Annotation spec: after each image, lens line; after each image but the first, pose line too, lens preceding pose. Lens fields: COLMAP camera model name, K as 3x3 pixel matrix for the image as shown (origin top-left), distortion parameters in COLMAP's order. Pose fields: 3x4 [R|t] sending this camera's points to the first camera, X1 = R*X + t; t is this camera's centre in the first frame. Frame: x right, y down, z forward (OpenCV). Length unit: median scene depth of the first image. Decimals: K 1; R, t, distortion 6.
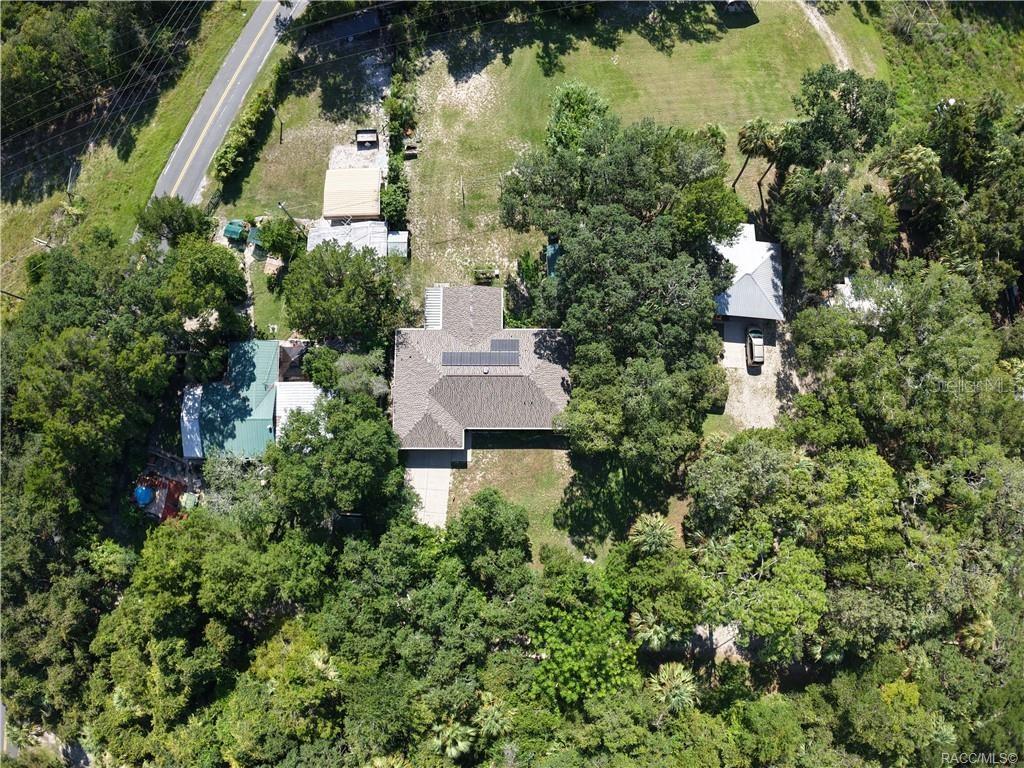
lens RADIAL K [[715.3, 0, 512.0], [0, 715.3, 384.0], [0, 0, 1]] dist [-0.301955, 0.075463]
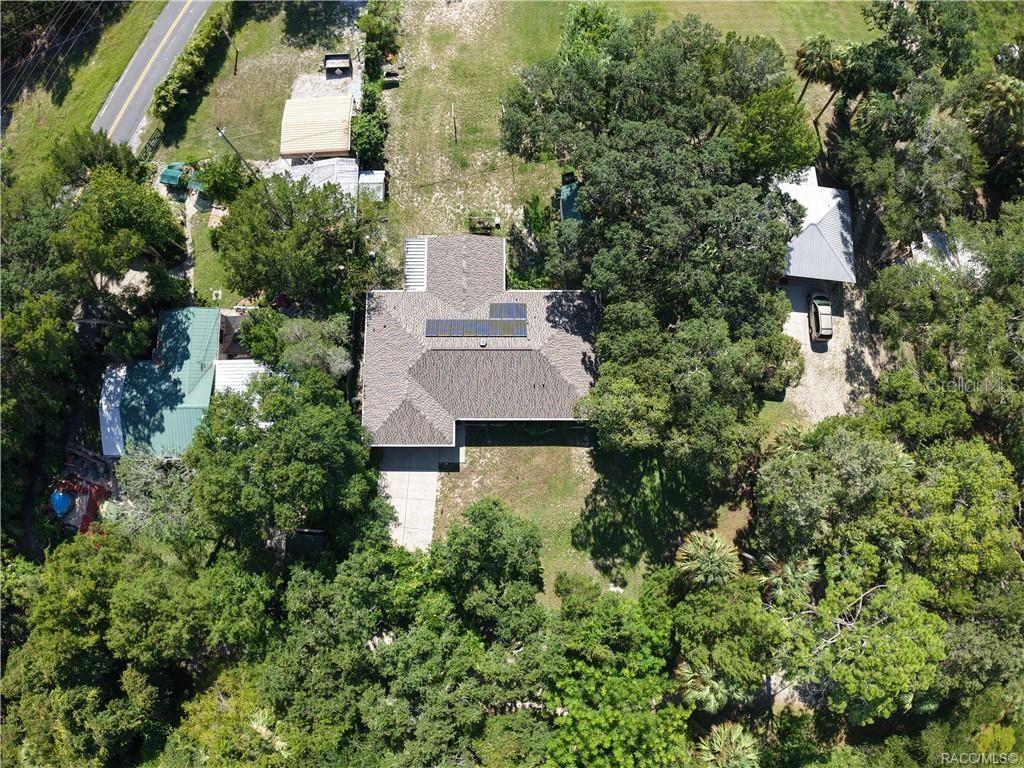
lens RADIAL K [[715.3, 0, 512.0], [0, 715.3, 384.0], [0, 0, 1]] dist [-0.301955, 0.075463]
pose [[0.999998, -0.002220, -0.000219, -0.005864], [0.002219, 0.999997, -0.001268, 0.026450], [0.000222, 0.001267, 0.999999, 0.242964]]
